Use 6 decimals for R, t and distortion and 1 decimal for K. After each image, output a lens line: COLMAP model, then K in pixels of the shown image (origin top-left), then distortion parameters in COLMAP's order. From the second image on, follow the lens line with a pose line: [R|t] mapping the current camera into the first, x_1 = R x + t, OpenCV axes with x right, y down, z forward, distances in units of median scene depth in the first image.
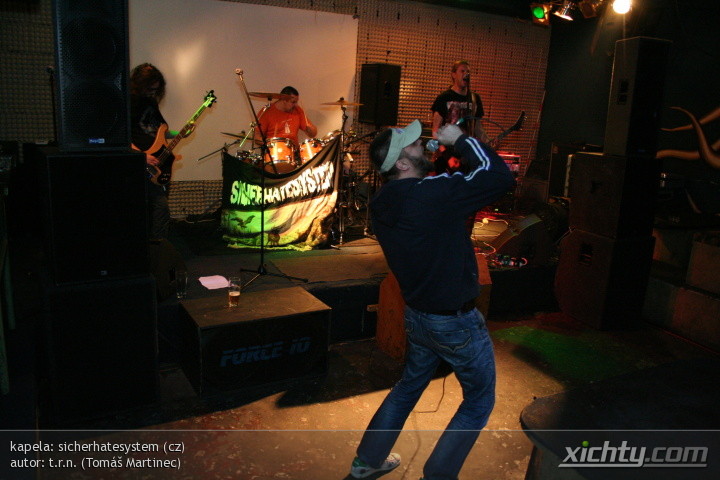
lens RADIAL K [[605.0, 0, 360.0], [0, 605.0, 240.0], [0, 0, 1]] dist [-0.136724, 0.123184]
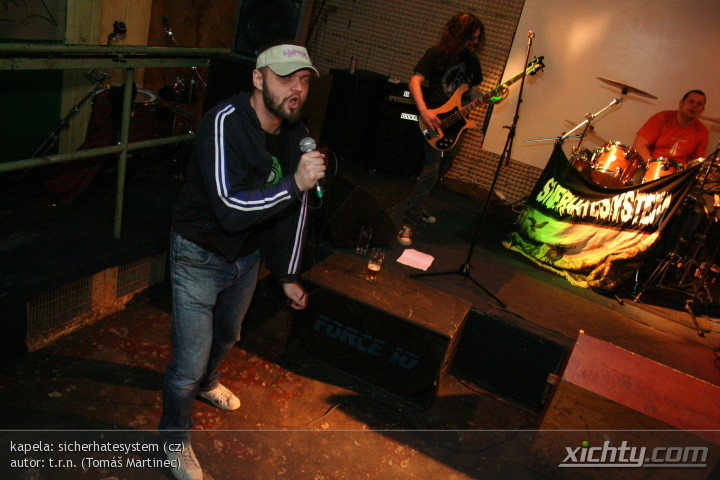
lens RADIAL K [[605.0, 0, 360.0], [0, 605.0, 240.0], [0, 0, 1]] dist [-0.136724, 0.123184]
pose [[0.586255, 0.371104, -0.720130, 0.271350], [-0.373148, 0.912698, 0.166561, -0.058087], [0.719073, 0.171068, 0.673550, 0.265424]]
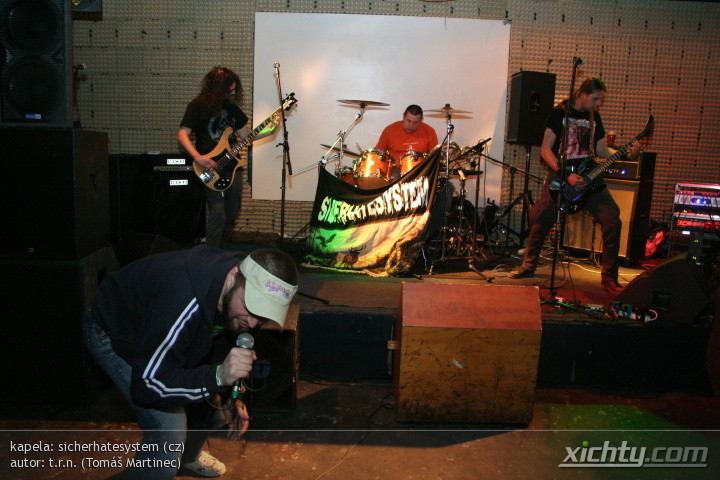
lens RADIAL K [[605.0, 0, 360.0], [0, 605.0, 240.0], [0, 0, 1]] dist [-0.136724, 0.123184]
pose [[0.882623, 0.051593, -0.467241, 0.278745], [-0.097664, 0.992396, -0.074908, 0.032324], [0.459824, 0.111748, 0.880951, 0.220353]]
